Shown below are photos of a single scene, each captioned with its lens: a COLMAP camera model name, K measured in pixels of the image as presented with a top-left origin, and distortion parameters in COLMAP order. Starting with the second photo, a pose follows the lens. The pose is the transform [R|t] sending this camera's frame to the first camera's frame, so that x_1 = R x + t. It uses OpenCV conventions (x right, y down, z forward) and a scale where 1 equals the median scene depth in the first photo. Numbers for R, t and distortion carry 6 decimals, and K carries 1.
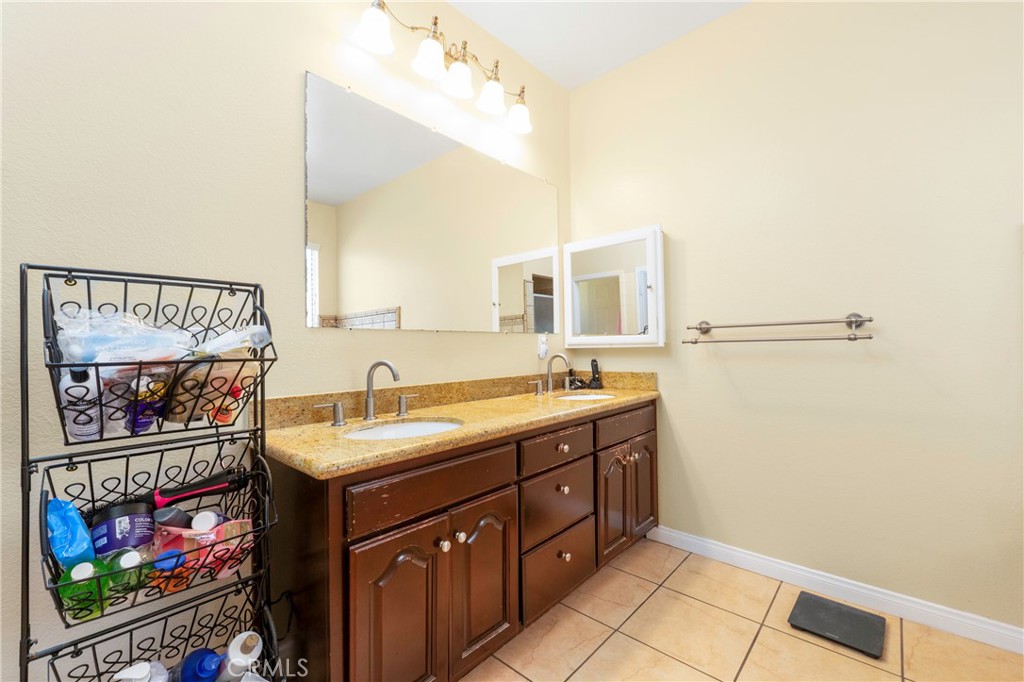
lens RADIAL K [[440.8, 0, 503.8], [0, 440.8, 345.9], [0, 0, 1]] dist [0.015428, -0.000263]
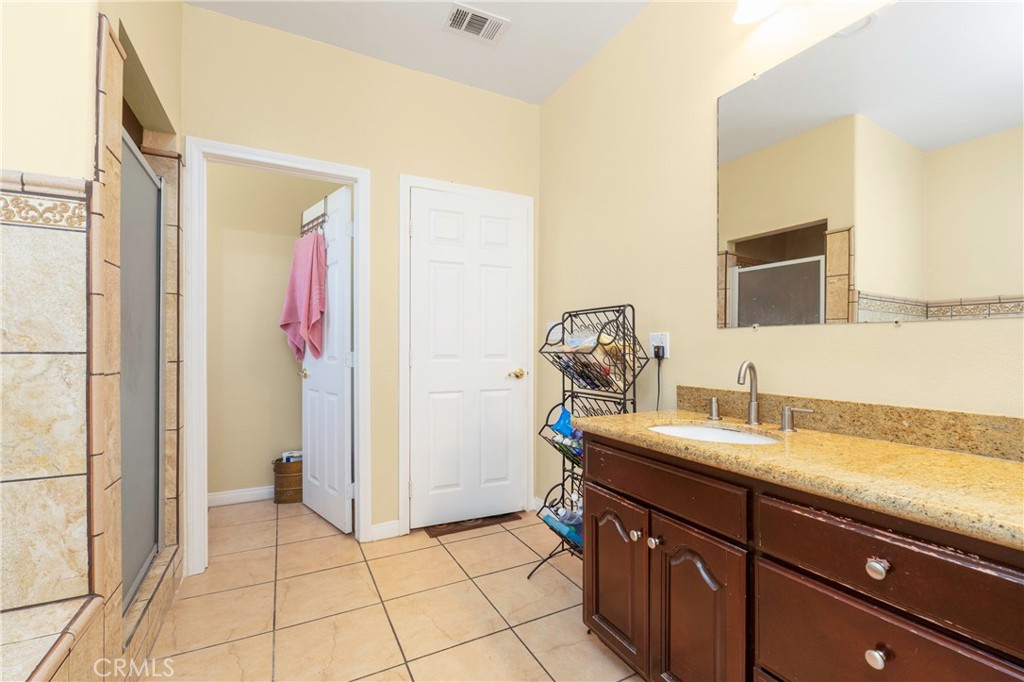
lens RADIAL K [[440.8, 0, 509.0], [0, 440.8, 343.5], [0, 0, 1]] dist [0.015428, -0.000263]
pose [[-0.351924, 0.004672, -0.936017, 1.005494], [0.004085, 0.999986, 0.003455, -0.010721], [0.936020, -0.002608, -0.351938, 1.143256]]
